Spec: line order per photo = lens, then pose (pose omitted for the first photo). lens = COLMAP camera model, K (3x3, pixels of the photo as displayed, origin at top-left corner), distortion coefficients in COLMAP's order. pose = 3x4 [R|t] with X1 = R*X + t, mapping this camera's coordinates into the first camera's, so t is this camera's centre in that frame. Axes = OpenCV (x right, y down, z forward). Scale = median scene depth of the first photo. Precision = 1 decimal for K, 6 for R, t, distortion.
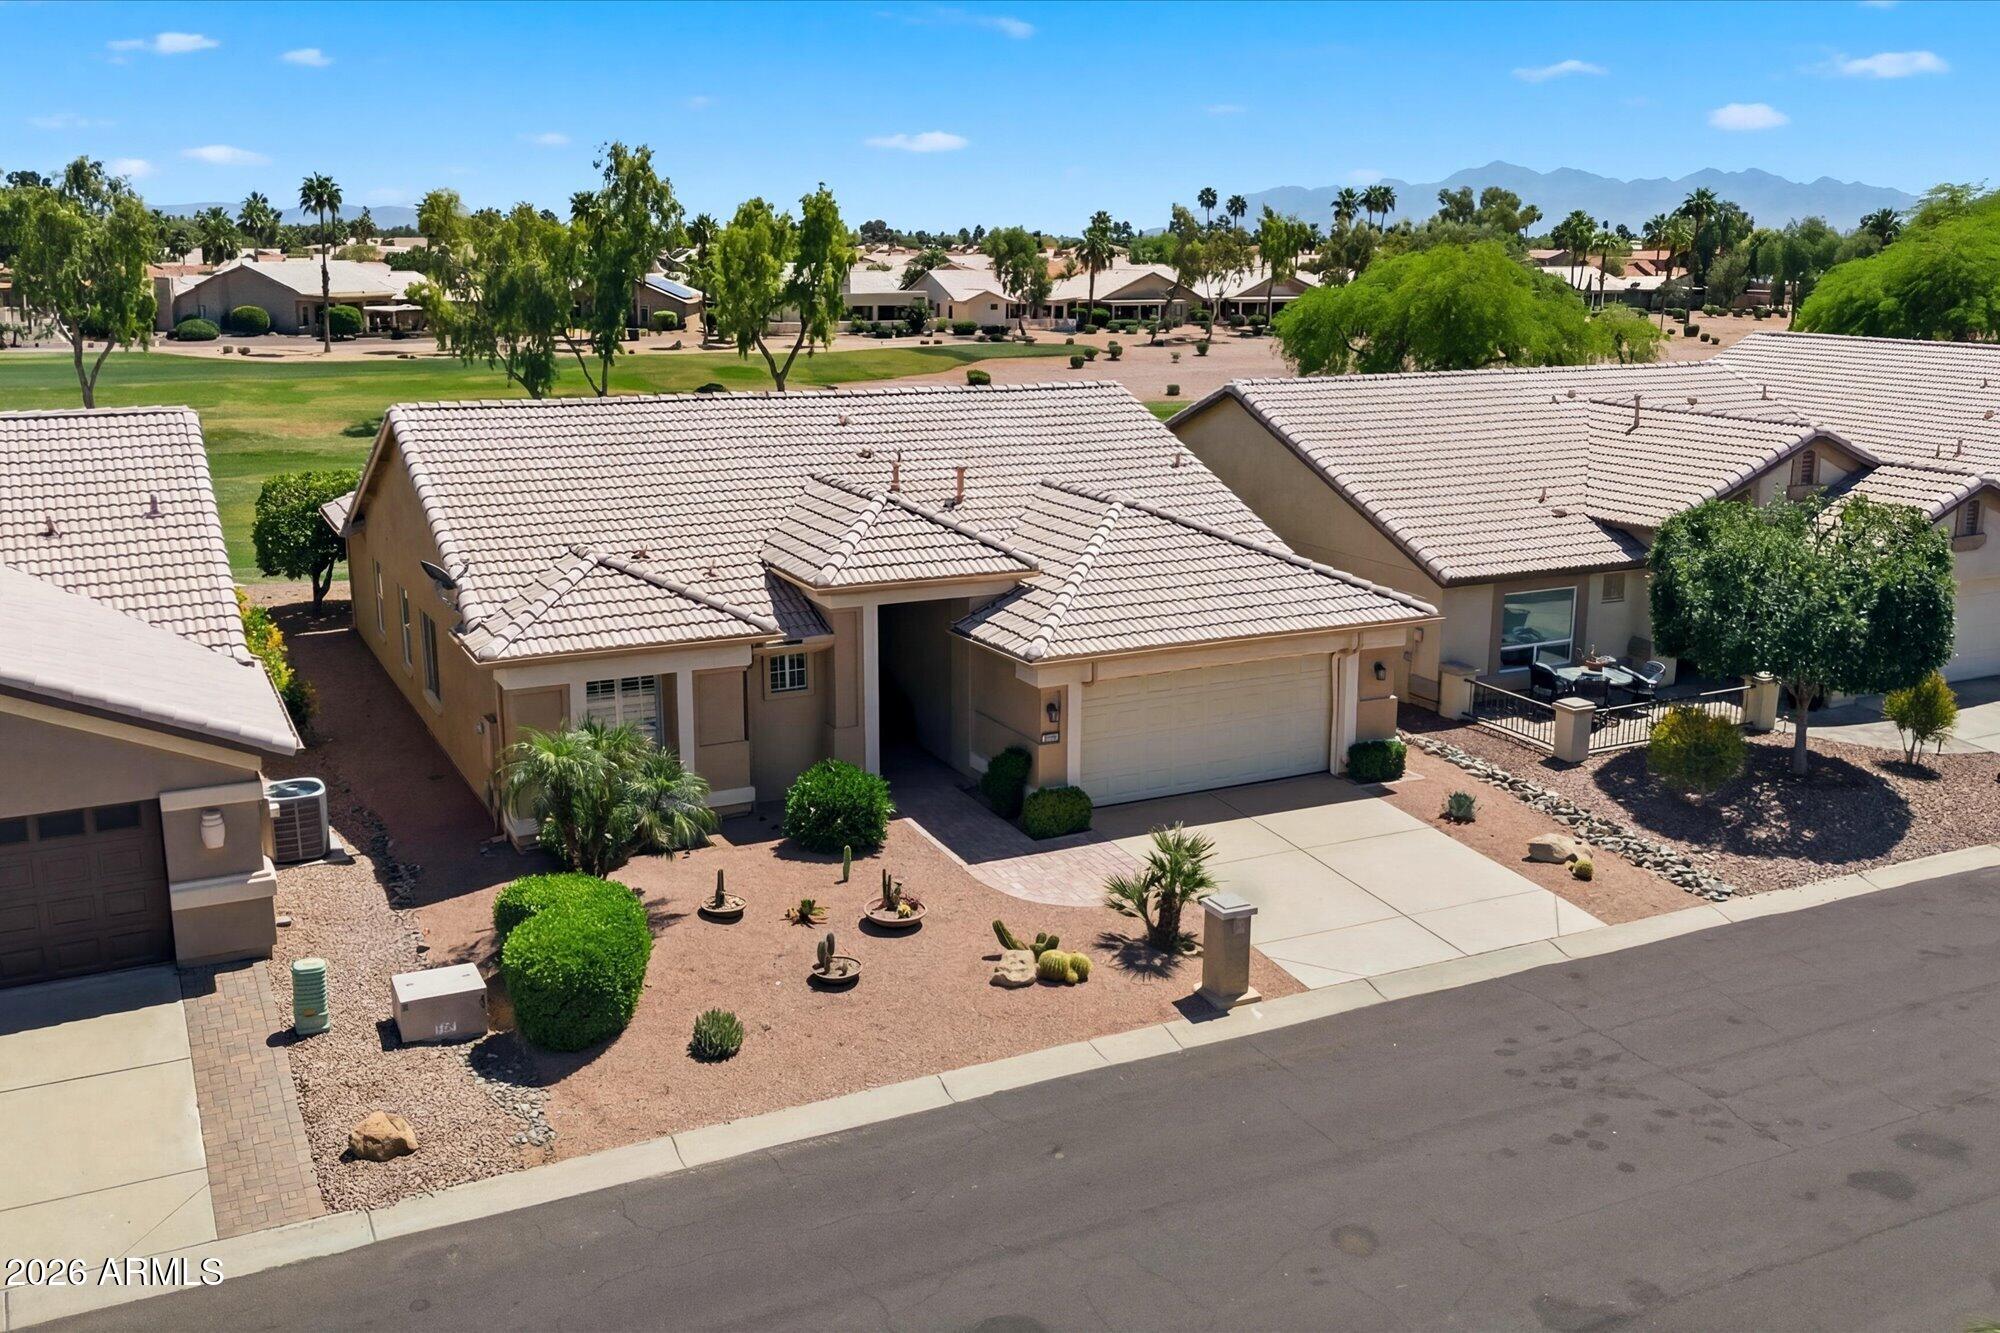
lens RADIAL K [[1731.8, 0, 1026.7], [0, 1731.8, 630.8], [0, 0, 1]] dist [0.055593, -0.051059]
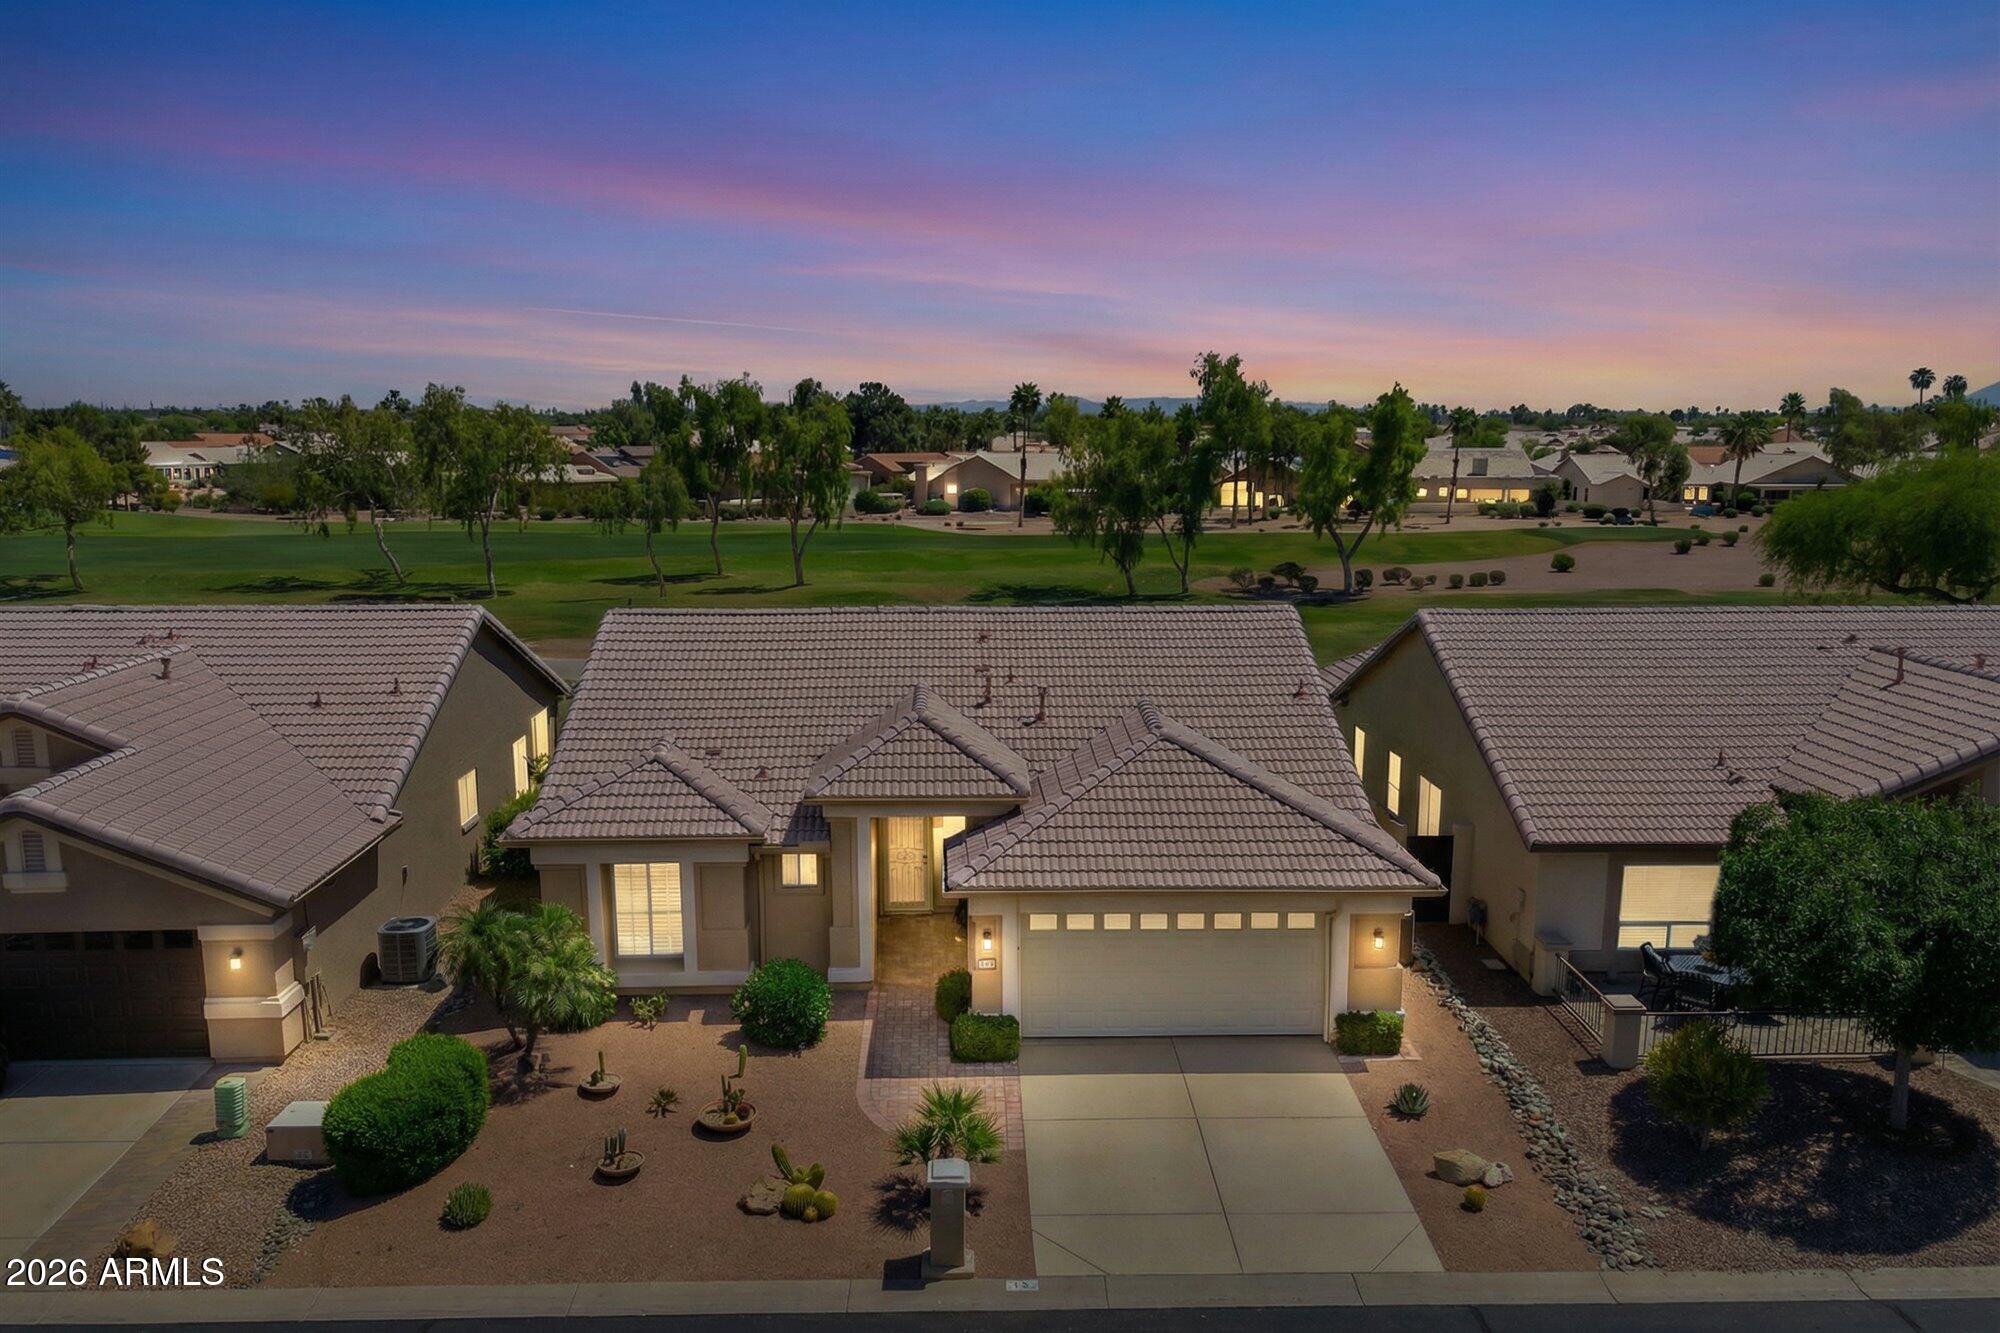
lens RADIAL K [[1537.7, 0, 1010.8], [0, 1537.7, 676.5], [0, 0, 1]] dist [0.037660, -0.023769]
pose [[0.906012, 0.062564, -0.418603, 0.389121], [-0.086892, 0.995443, -0.039289, -0.072659], [0.414237, 0.071970, 0.907319, 0.151428]]
